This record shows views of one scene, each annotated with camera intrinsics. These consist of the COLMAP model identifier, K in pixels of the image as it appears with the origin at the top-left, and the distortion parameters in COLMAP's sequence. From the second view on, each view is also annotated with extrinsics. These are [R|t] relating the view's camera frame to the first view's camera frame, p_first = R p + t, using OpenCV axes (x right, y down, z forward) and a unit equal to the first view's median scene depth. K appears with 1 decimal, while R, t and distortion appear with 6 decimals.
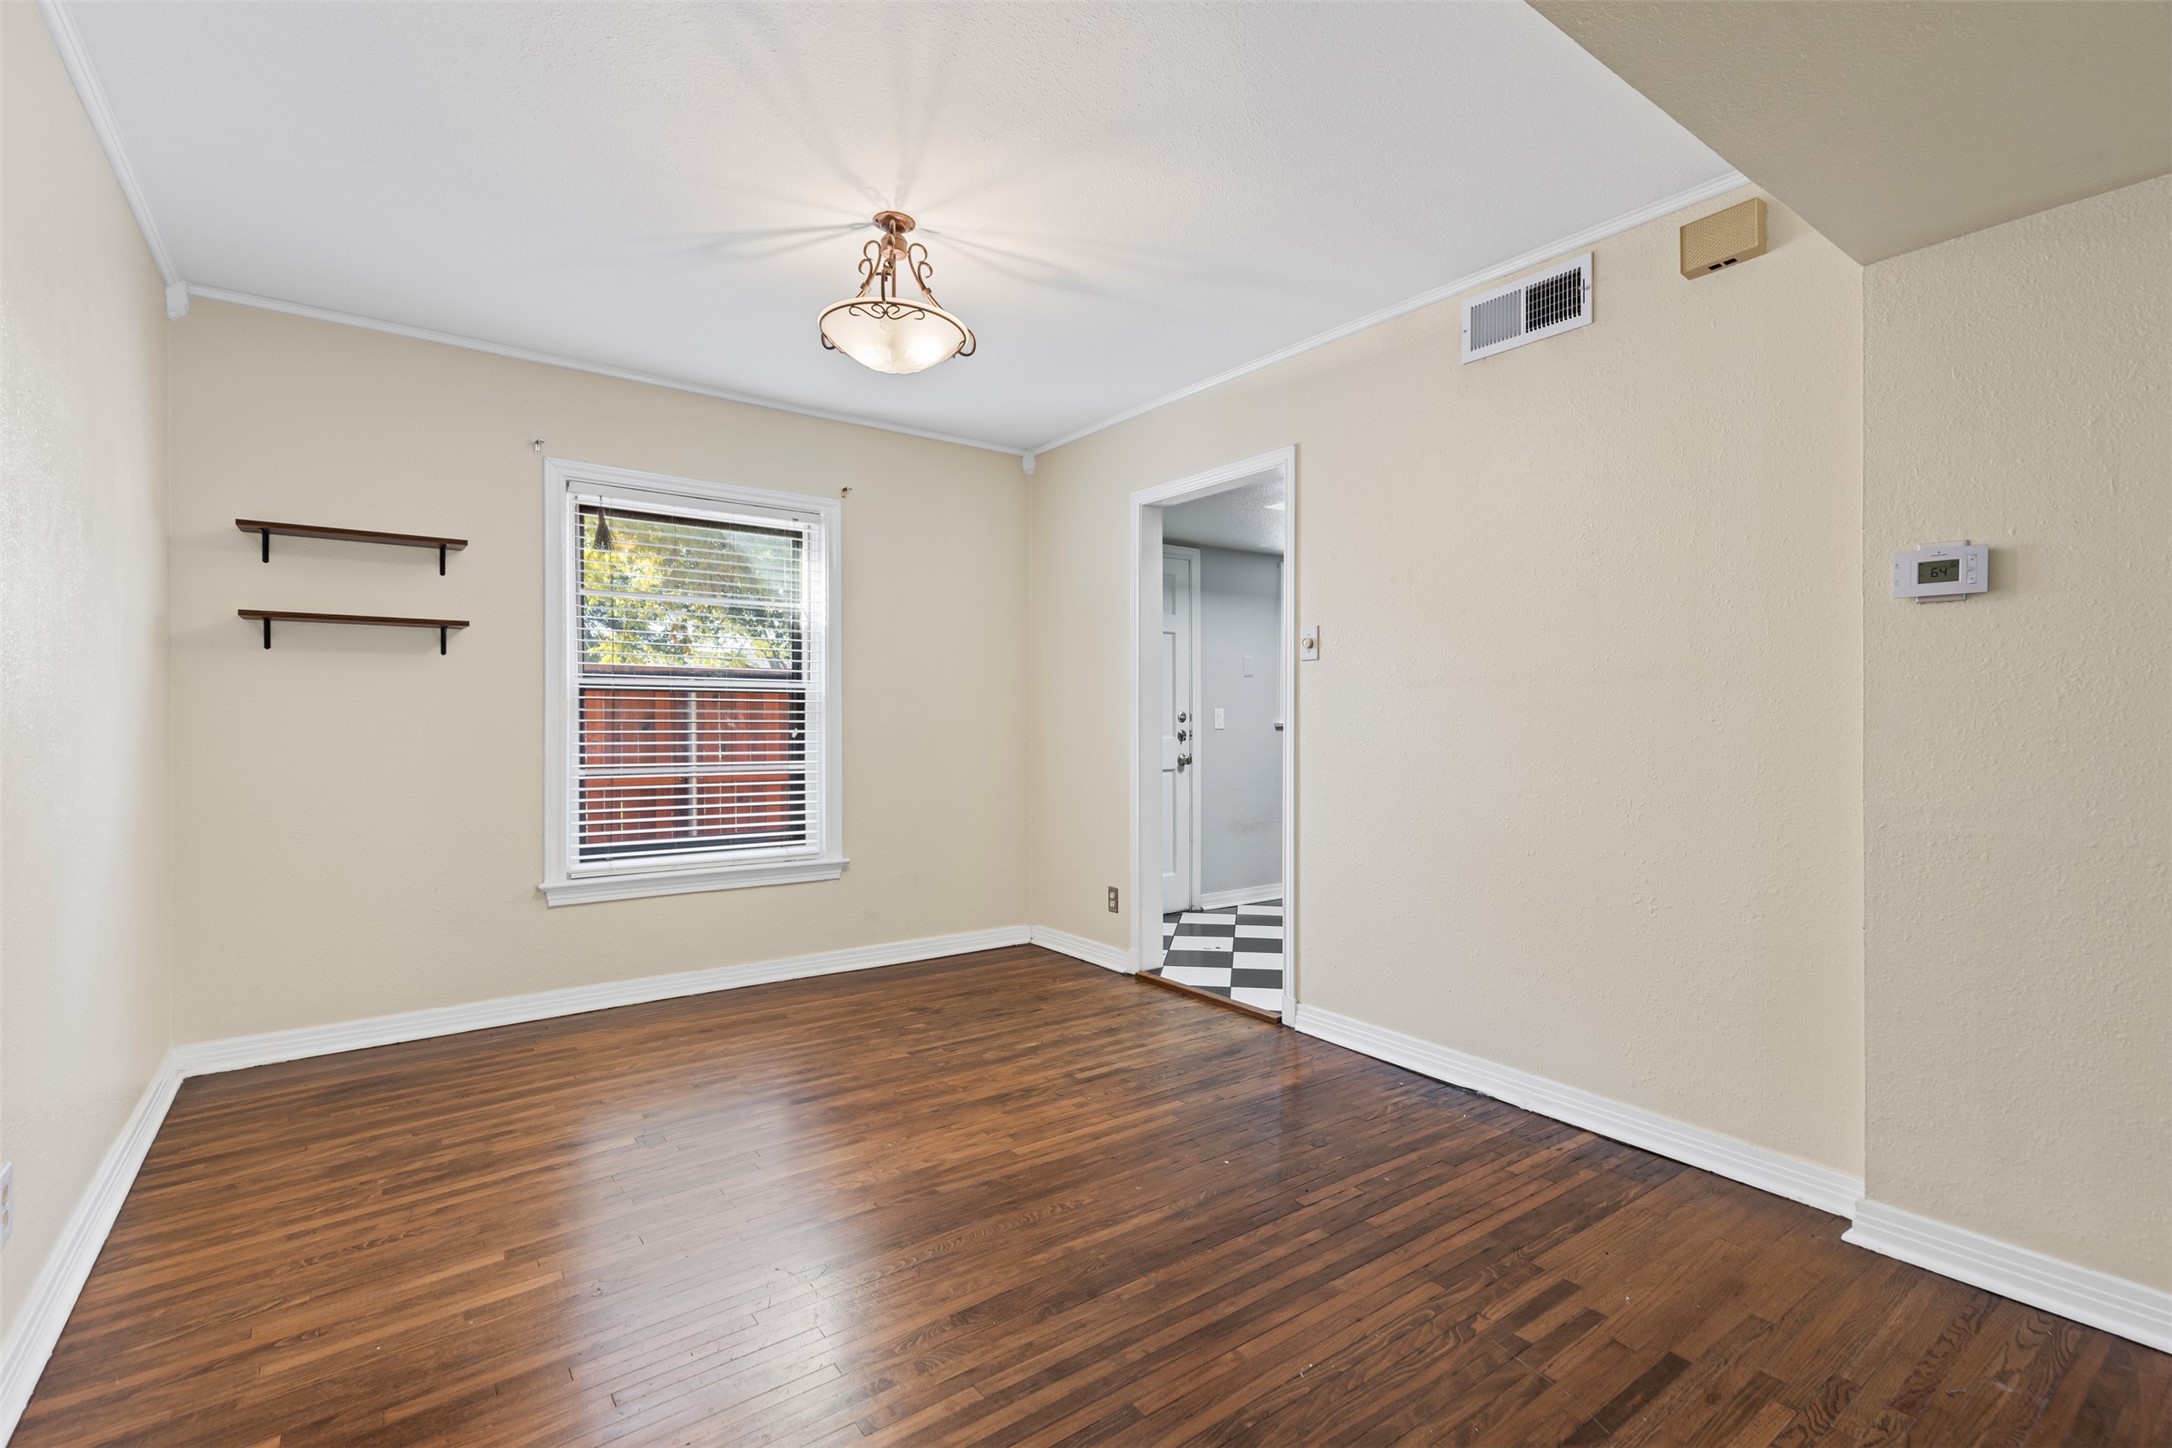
lens RADIAL K [[967.3, 0, 1104.8], [0, 967.3, 721.9], [0, 0, 1]] dist [0.012179, -0.001174]
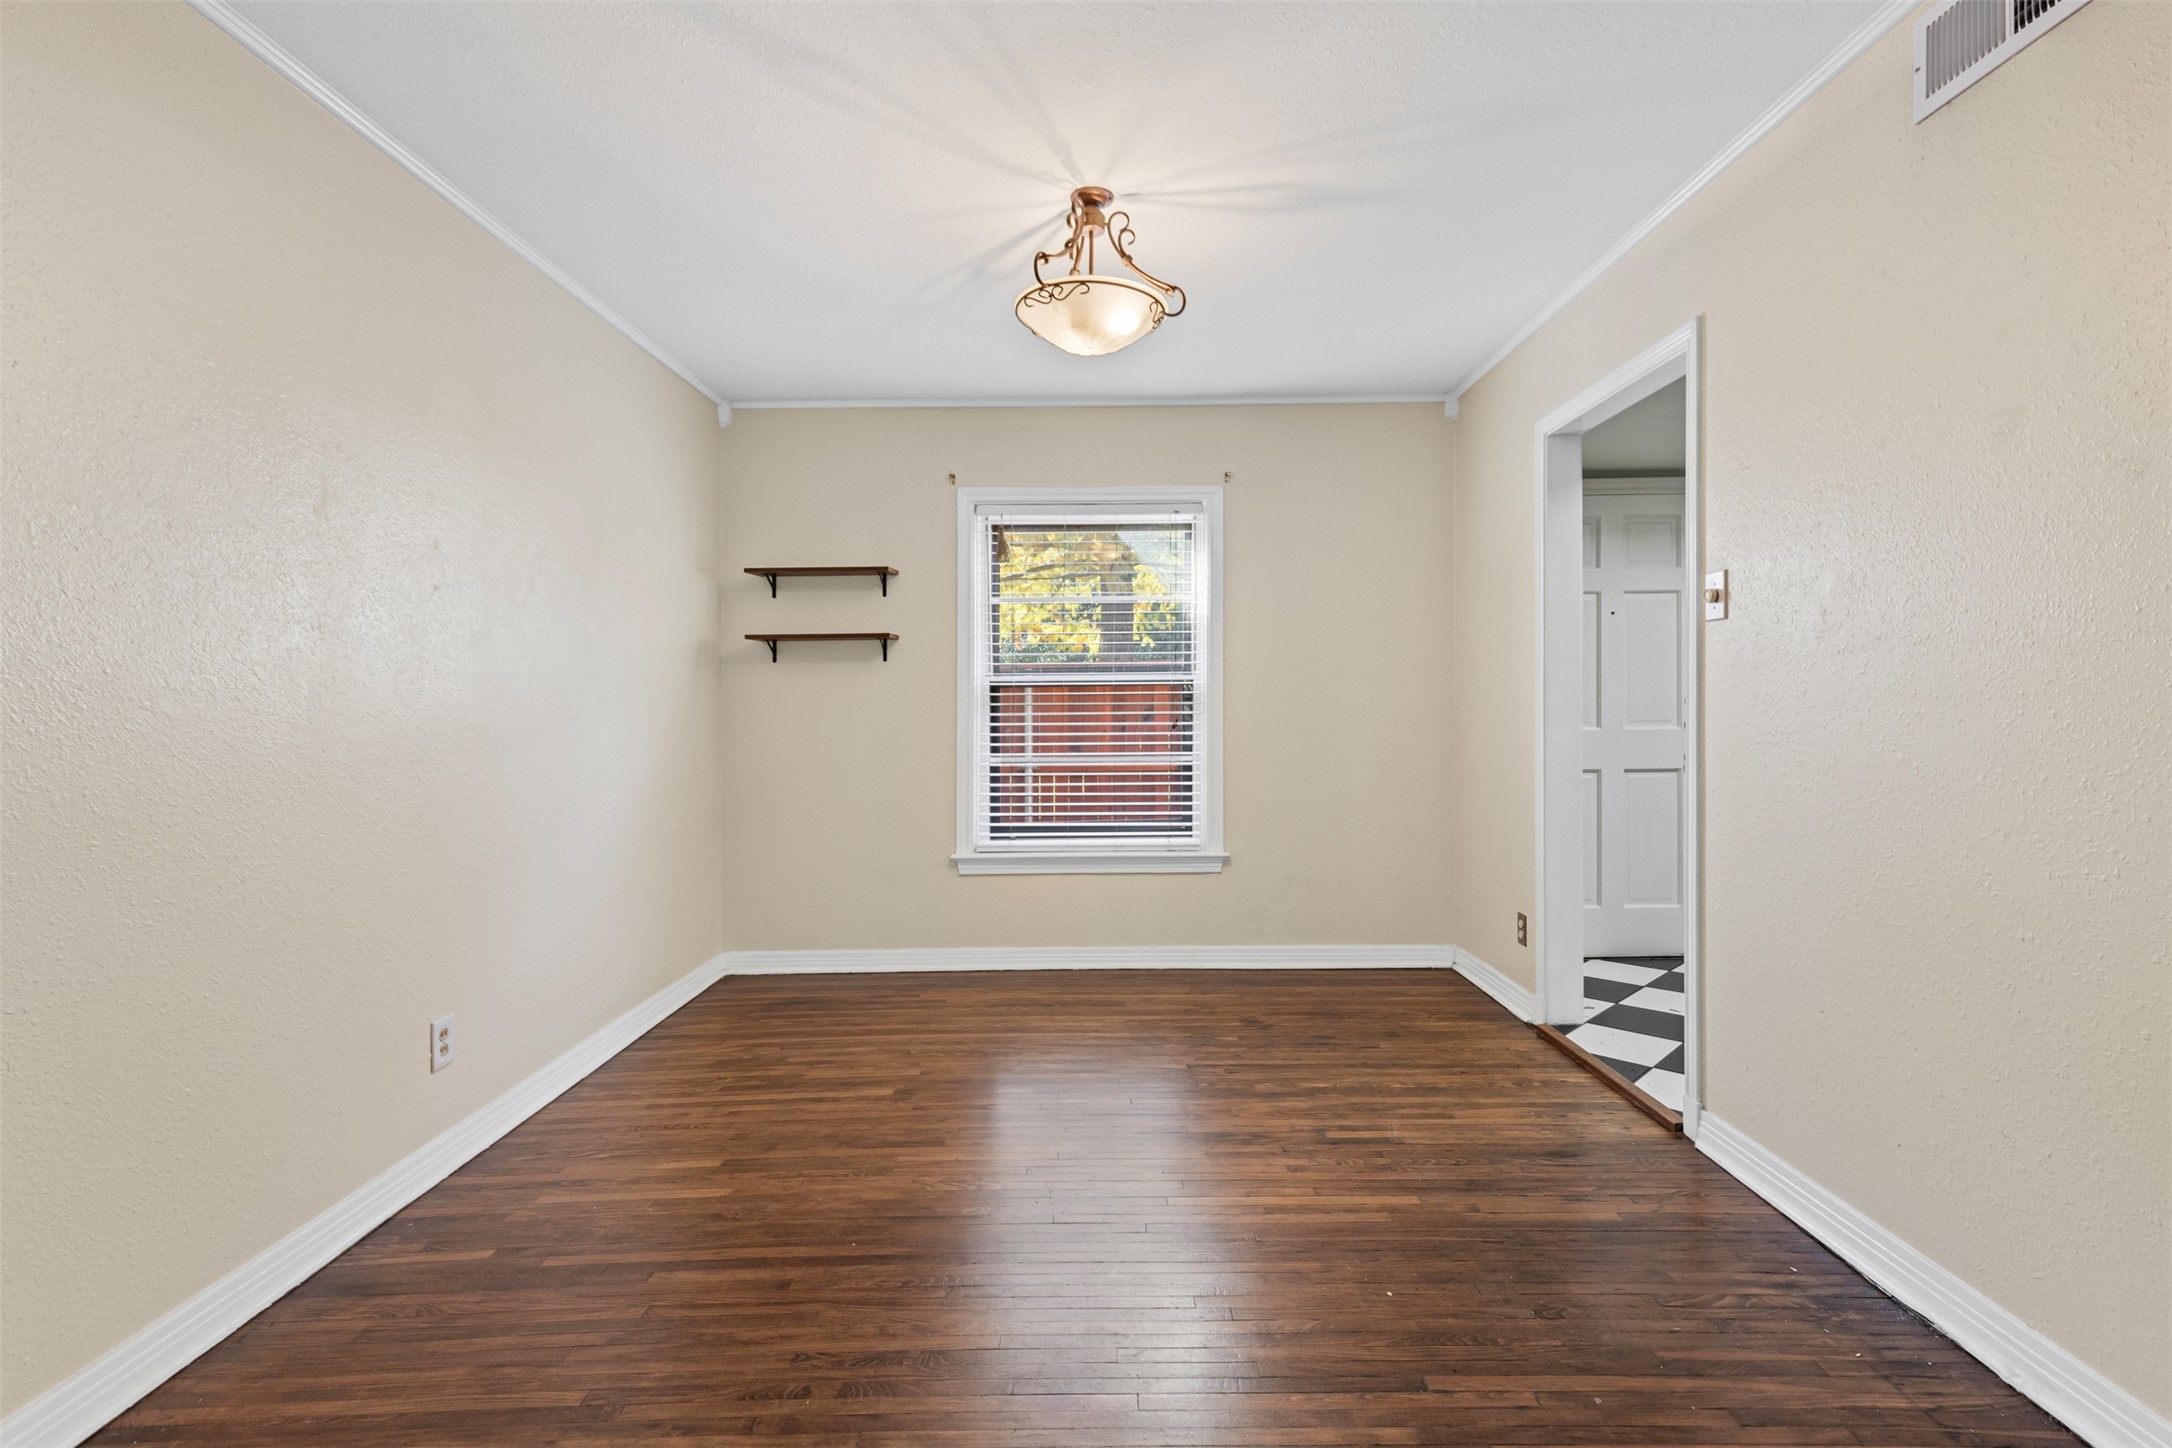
lens RADIAL K [[982.7, 0, 1119.2], [0, 982.7, 700.9], [0, 0, 1]] dist [0.010173, -0.001048]
pose [[0.806858, -0.015531, -0.590542, 0.282626], [0.010933, 0.999876, -0.011359, -0.002090], [0.590645, 0.002709, 0.806927, 0.169663]]
